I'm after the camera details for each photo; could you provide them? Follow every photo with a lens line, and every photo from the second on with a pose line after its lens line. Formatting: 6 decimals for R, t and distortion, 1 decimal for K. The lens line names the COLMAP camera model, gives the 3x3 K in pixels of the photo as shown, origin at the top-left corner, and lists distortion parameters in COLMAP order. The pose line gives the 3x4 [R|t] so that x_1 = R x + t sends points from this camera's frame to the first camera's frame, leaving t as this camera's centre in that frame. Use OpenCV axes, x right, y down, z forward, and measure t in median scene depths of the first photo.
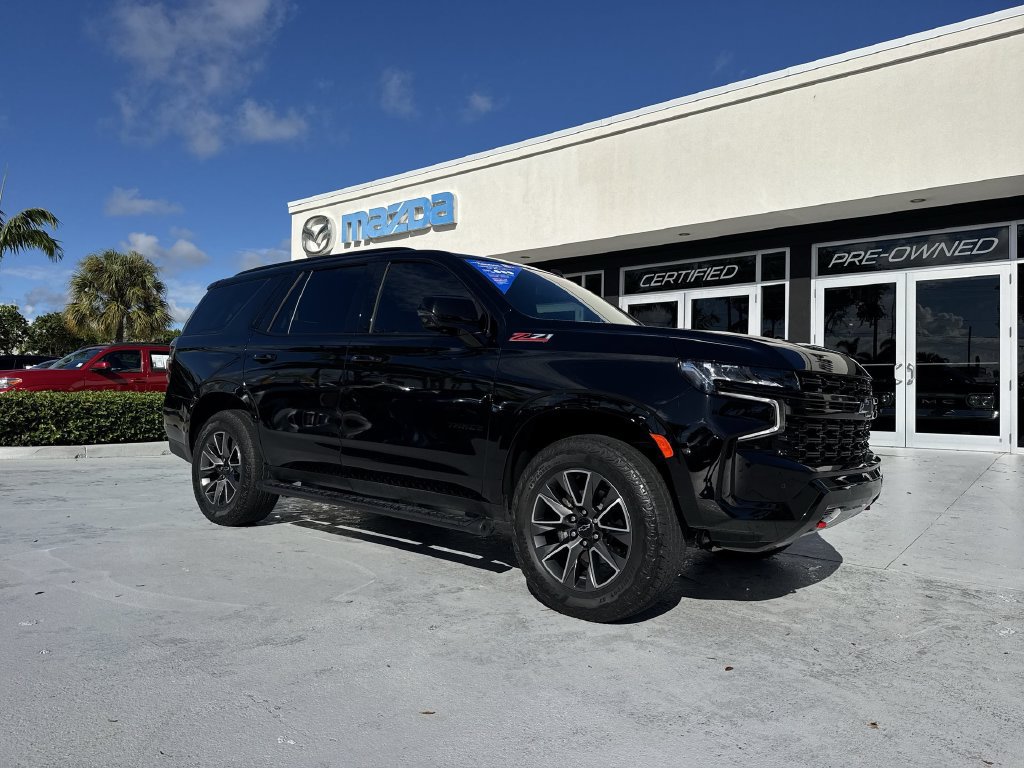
lens RADIAL K [[726.3, 0, 513.7], [0, 726.3, 375.9], [0, 0, 1]] dist [0.108169, -0.167210]
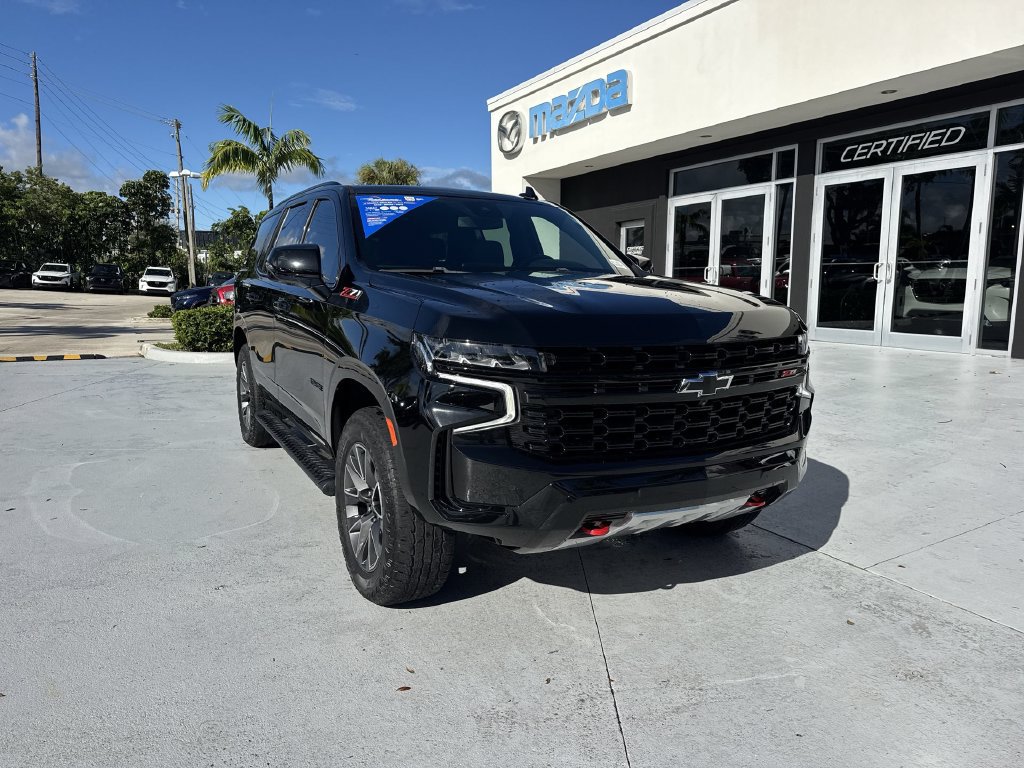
lens RADIAL K [[727.6, 0, 495.9], [0, 727.6, 395.1], [0, 0, 1]] dist [0.038247, -0.059603]
pose [[0.915510, 0.040238, -0.400277, 0.193716], [0.033445, 0.983928, 0.175406, -0.027887], [0.400902, -0.173973, 0.899450, 0.081106]]
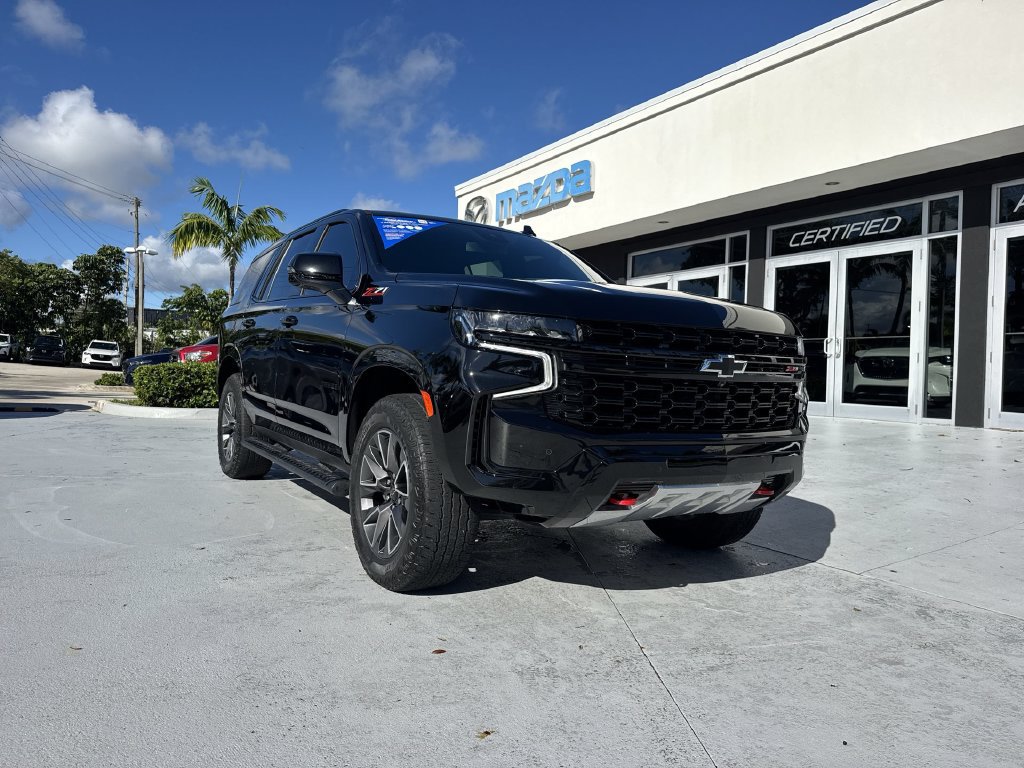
lens RADIAL K [[725.1, 0, 497.3], [0, 725.1, 382.9], [0, 0, 1]] dist [0.088054, -0.151267]
pose [[0.942242, 0.012286, -0.334707, 0.170941], [-0.000128, 0.999340, 0.036323, 0.011028], [0.334933, -0.034182, 0.941622, 0.054134]]
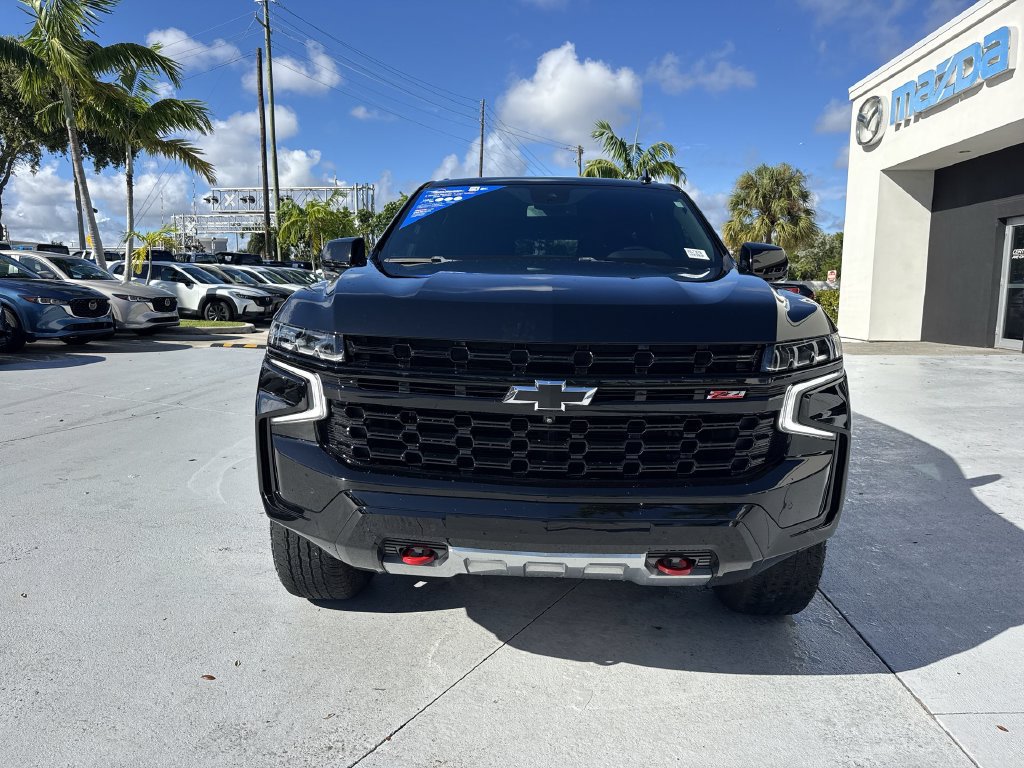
lens RADIAL K [[729.3, 0, 498.0], [0, 729.3, 383.3], [0, 0, 1]] dist [0.002539, -0.005872]
pose [[0.583583, 0.089335, -0.807125, 0.305209], [0.024547, 0.991536, 0.127494, -0.013171], [0.811683, -0.094215, 0.576450, 0.214179]]
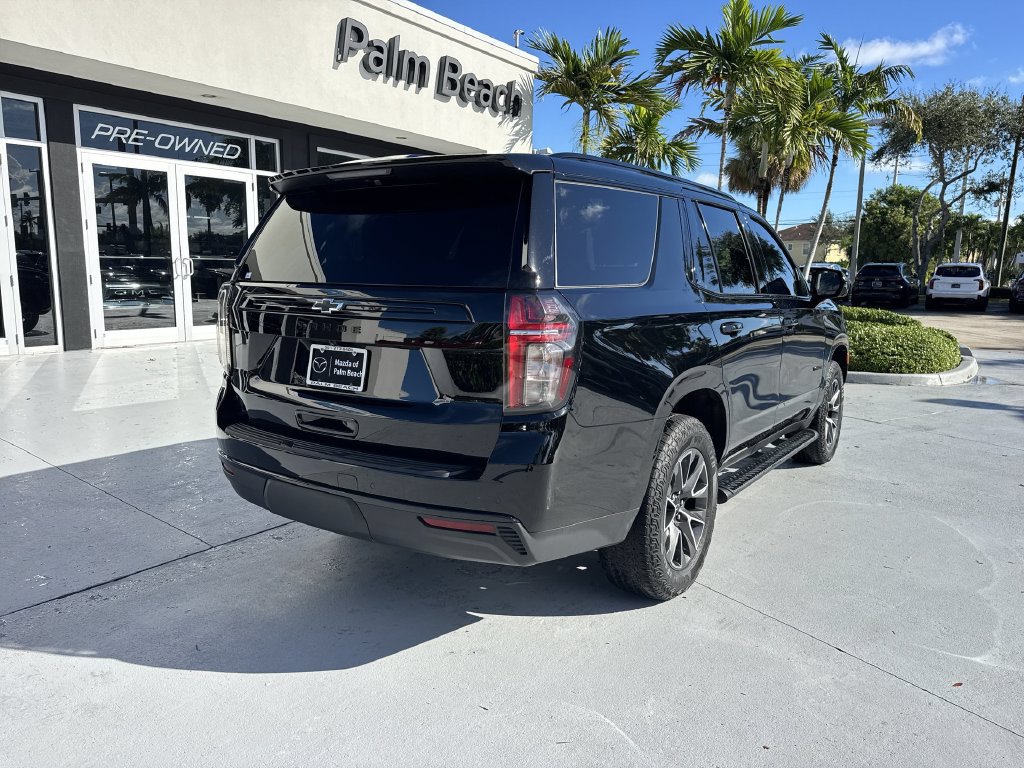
lens RADIAL K [[730.3, 0, 527.0], [0, 730.3, 386.1], [0, 0, 1]] dist [0.045161, -0.063589]
pose [[-0.090414, -0.179740, 0.979550, -0.496972], [-0.046590, 0.983265, 0.176122, -0.042244], [-0.994814, -0.029713, -0.097275, 0.602408]]
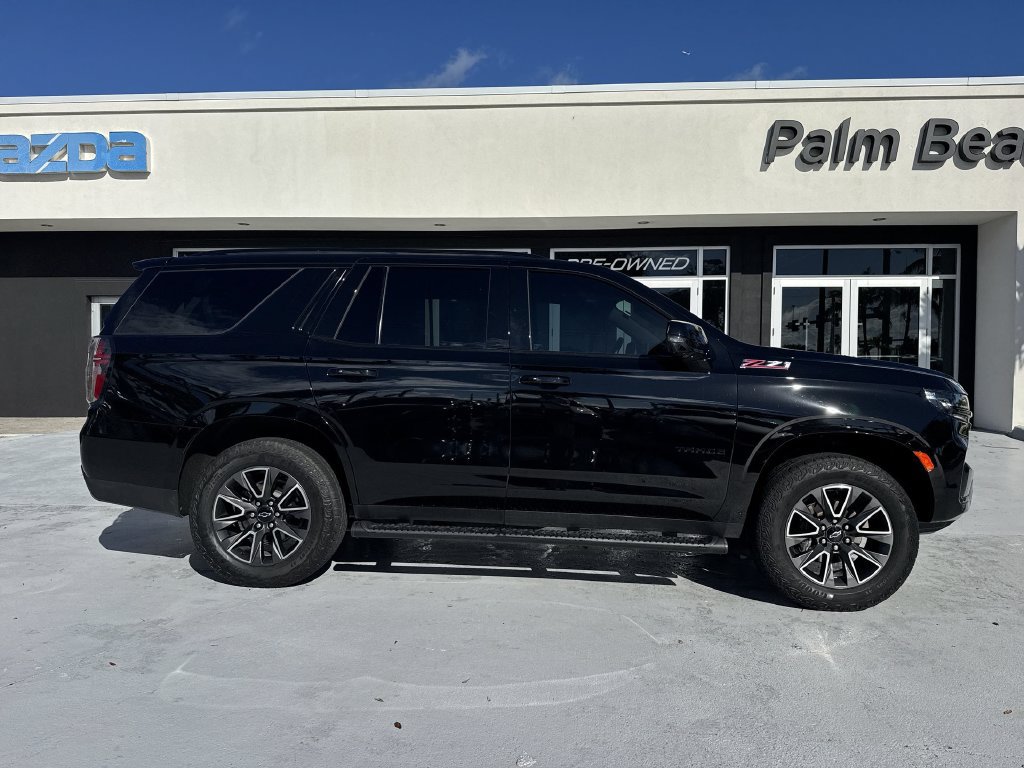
lens RADIAL K [[726.2, 0, 513.4], [0, 726.2, 386.8], [0, 0, 1]] dist [0.082834, -0.114404]
pose [[0.811997, -0.023854, 0.583175, -0.314644], [-0.009288, 0.998510, 0.053776, -0.025891], [-0.583588, -0.049082, 0.810565, 0.117799]]
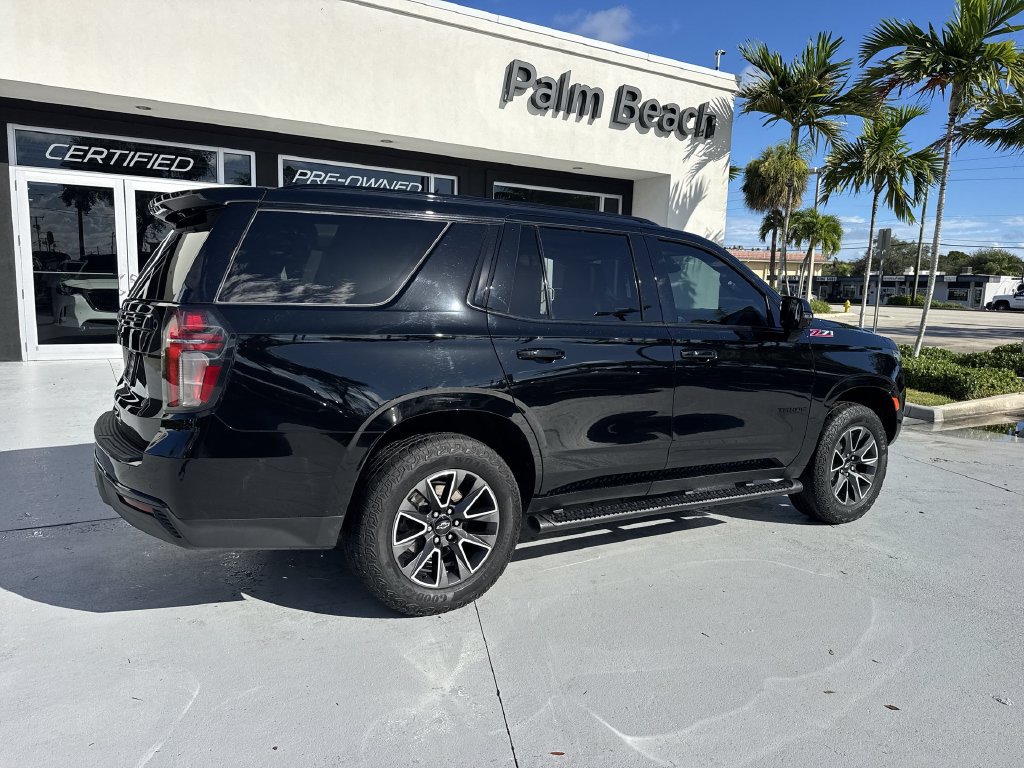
lens RADIAL K [[730.0, 0, 518.0], [0, 730.0, 386.0], [0, 0, 1]] dist [0.040461, -0.050947]
pose [[0.316491, -0.136462, 0.938729, -0.477235], [-0.050650, 0.985756, 0.160375, -0.049337], [-0.947242, -0.098304, 0.305071, 0.381994]]
